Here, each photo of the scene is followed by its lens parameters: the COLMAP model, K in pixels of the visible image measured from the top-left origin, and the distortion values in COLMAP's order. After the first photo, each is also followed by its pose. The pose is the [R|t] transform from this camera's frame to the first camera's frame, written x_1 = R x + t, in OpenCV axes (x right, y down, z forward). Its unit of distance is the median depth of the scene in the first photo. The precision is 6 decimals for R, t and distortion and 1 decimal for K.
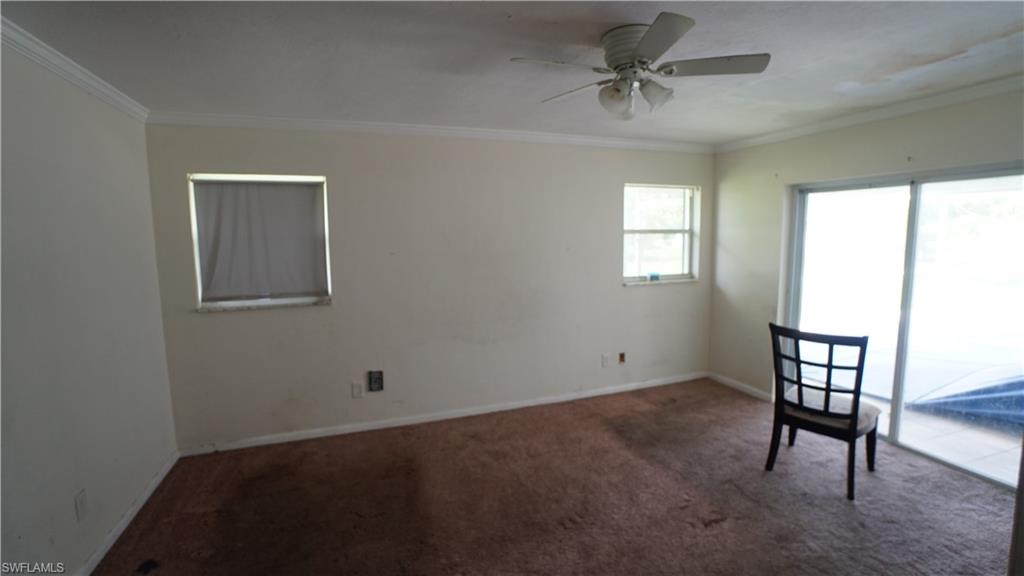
lens RADIAL K [[472.5, 0, 512.0], [0, 472.5, 288.0], [0, 0, 1]] dist [-0.070163, 0.033133]
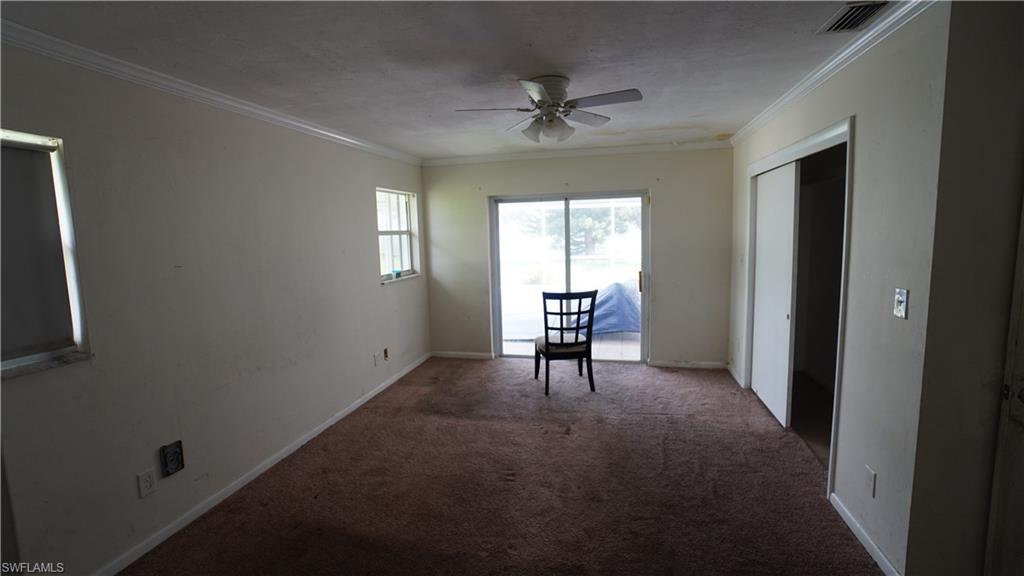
lens RADIAL K [[472.5, 0, 512.0], [0, 472.5, 288.0], [0, 0, 1]] dist [-0.070163, 0.033133]
pose [[0.523635, -0.106135, 0.845306, -0.569281], [0.120978, 0.991418, 0.049539, -0.016451], [-0.843309, 0.076322, 0.531982, 0.230660]]
